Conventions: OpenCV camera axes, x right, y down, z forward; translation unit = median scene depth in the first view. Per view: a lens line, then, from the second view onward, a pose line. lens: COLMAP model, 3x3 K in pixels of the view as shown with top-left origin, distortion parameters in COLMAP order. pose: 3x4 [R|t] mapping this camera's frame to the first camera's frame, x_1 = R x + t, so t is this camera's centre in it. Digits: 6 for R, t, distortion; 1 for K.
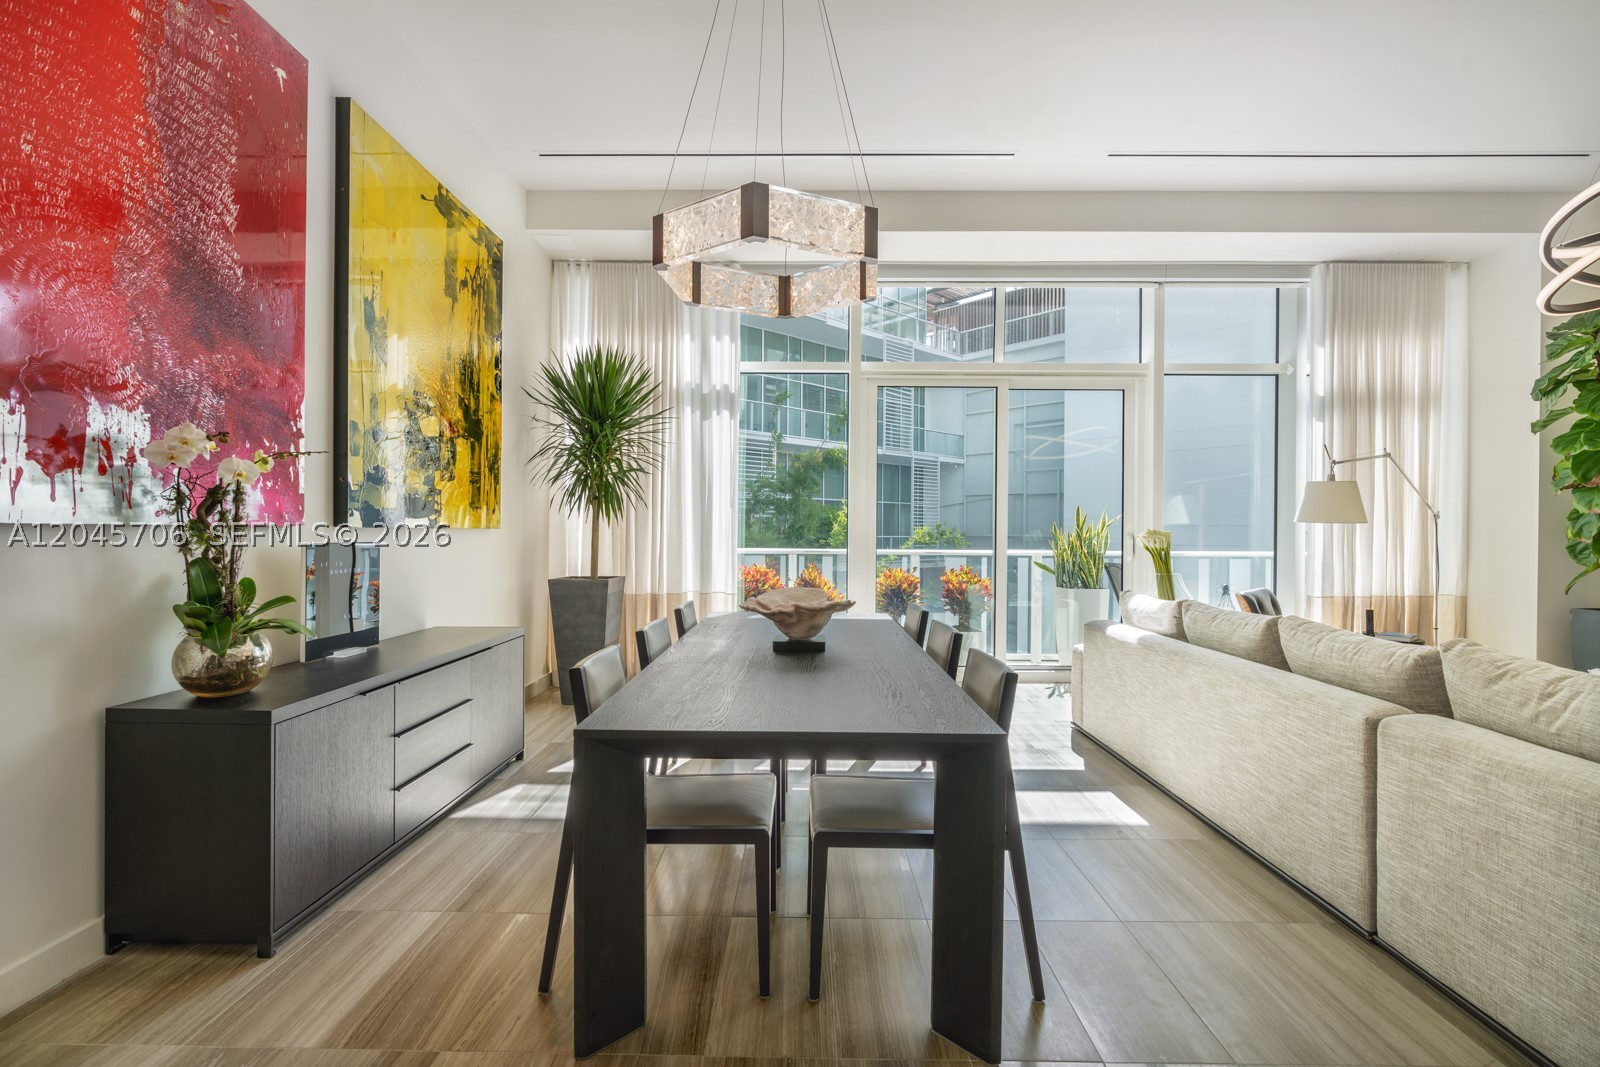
lens RADIAL K [[720.9, 0, 796.1], [0, 720.9, 539.0], [0, 0, 1]] dist [-0.010648, 0.004026]
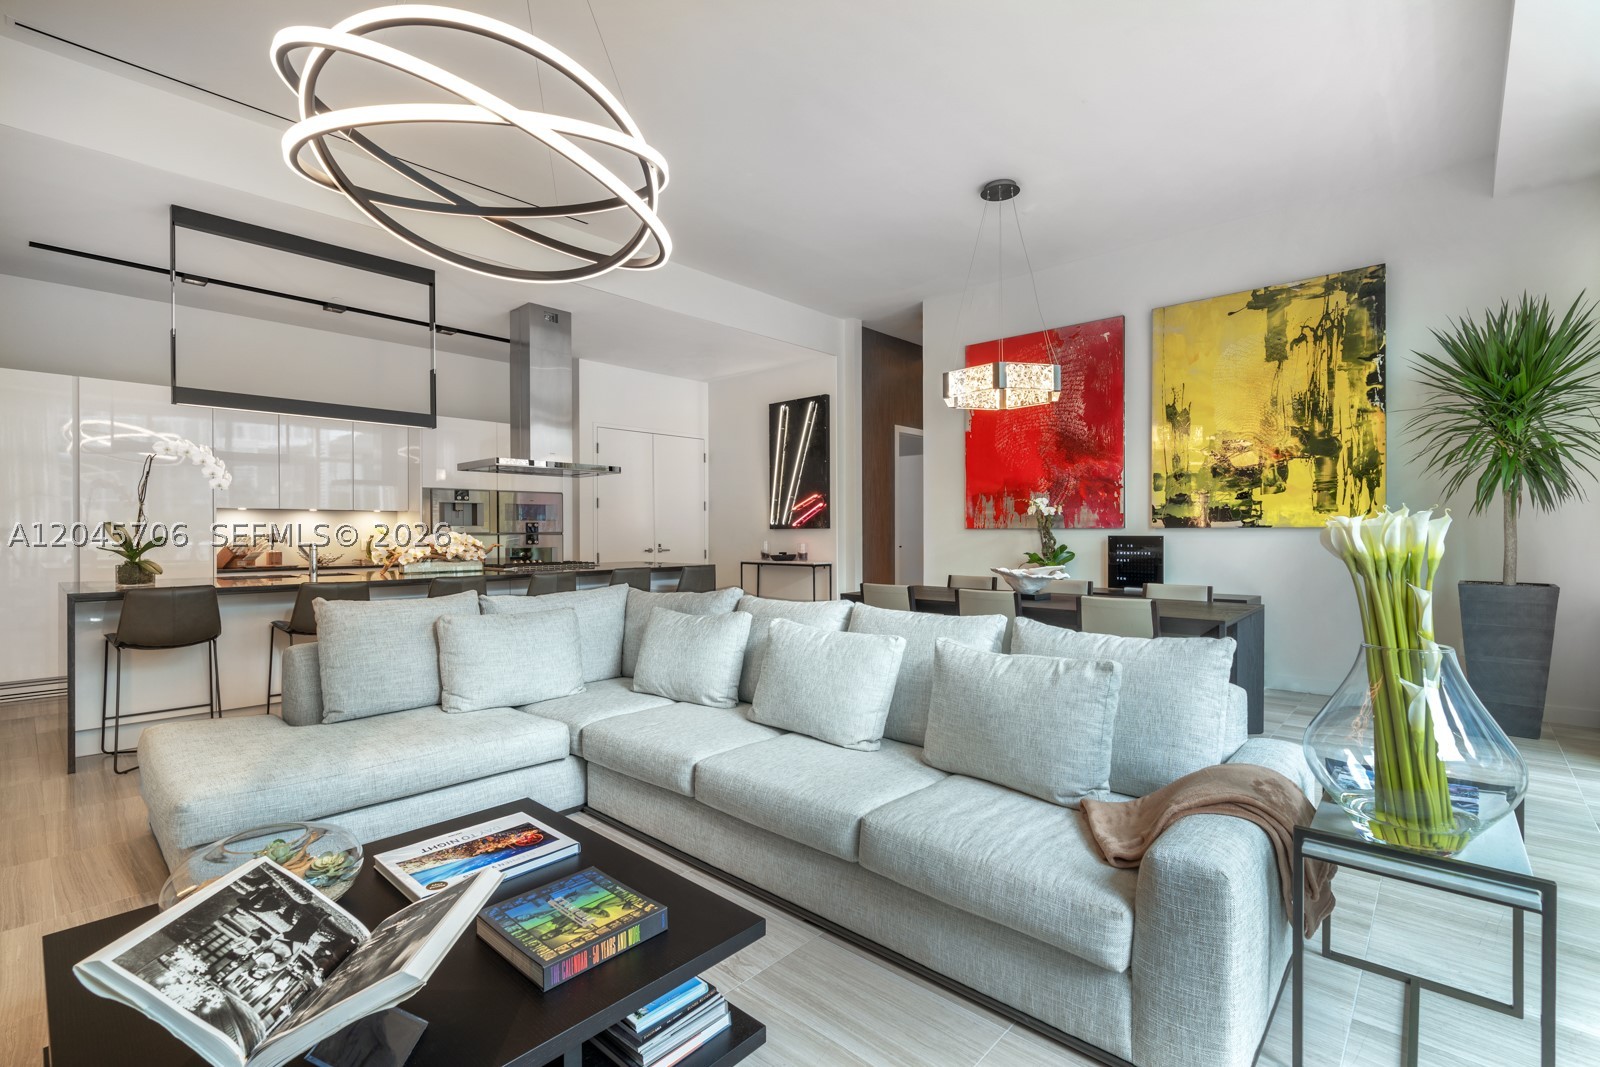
lens RADIAL K [[720.9, 0, 799.8], [0, 720.9, 534.9], [0, 0, 1]] dist [-0.010648, 0.004026]
pose [[-0.664382, -0.002776, -0.747388, 0.948101], [-0.009557, 0.999943, 0.004782, 0.000893], [0.747332, 0.010320, -0.664370, 1.016061]]
